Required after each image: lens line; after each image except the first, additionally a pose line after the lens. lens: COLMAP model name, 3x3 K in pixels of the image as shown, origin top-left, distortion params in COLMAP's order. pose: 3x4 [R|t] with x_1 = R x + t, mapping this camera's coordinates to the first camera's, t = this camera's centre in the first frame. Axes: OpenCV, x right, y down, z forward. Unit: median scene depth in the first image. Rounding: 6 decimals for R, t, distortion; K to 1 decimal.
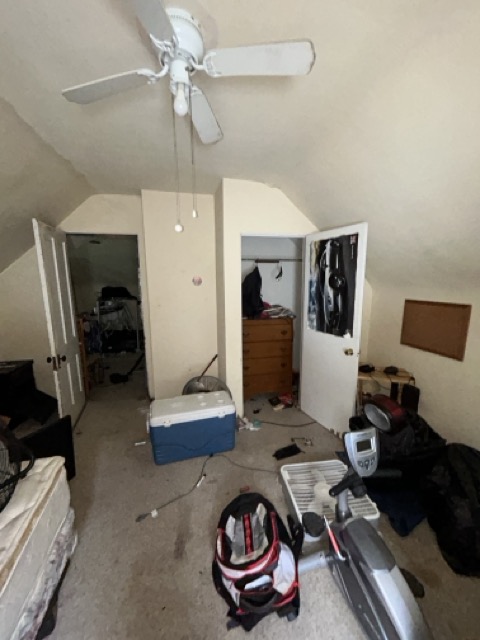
lens RADIAL K [[259.6, 0, 241.5], [0, 259.6, 320.6], [0, 0, 1]] dist [-0.000453, 0.000228]
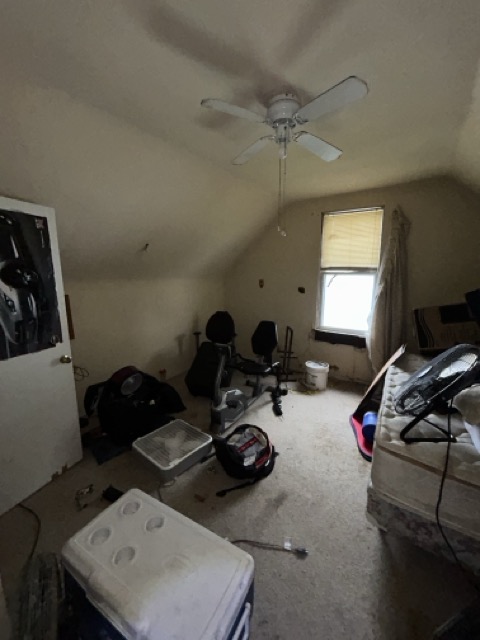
lens RADIAL K [[259.6, 0, 241.5], [0, 259.6, 320.6], [0, 0, 1]] dist [-0.000453, 0.000228]
pose [[-0.680469, -0.121360, 0.722657, -0.574580], [0.117395, 0.955397, 0.270988, -0.164661], [-0.723312, 0.269235, -0.635872, 1.093874]]
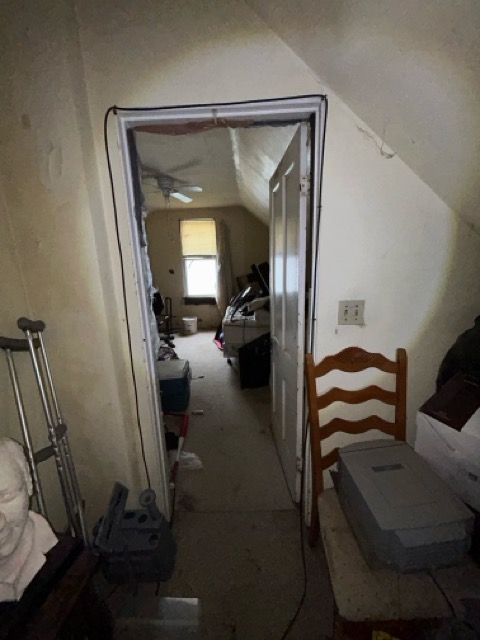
lens RADIAL K [[259.6, 0, 241.5], [0, 259.6, 320.6], [0, 0, 1]] dist [-0.000453, 0.000228]
pose [[-0.964979, -0.025349, 0.261101, -0.896283], [0.075624, 0.926184, 0.369411, -0.281616], [-0.251192, 0.376219, -0.891831, 1.906091]]
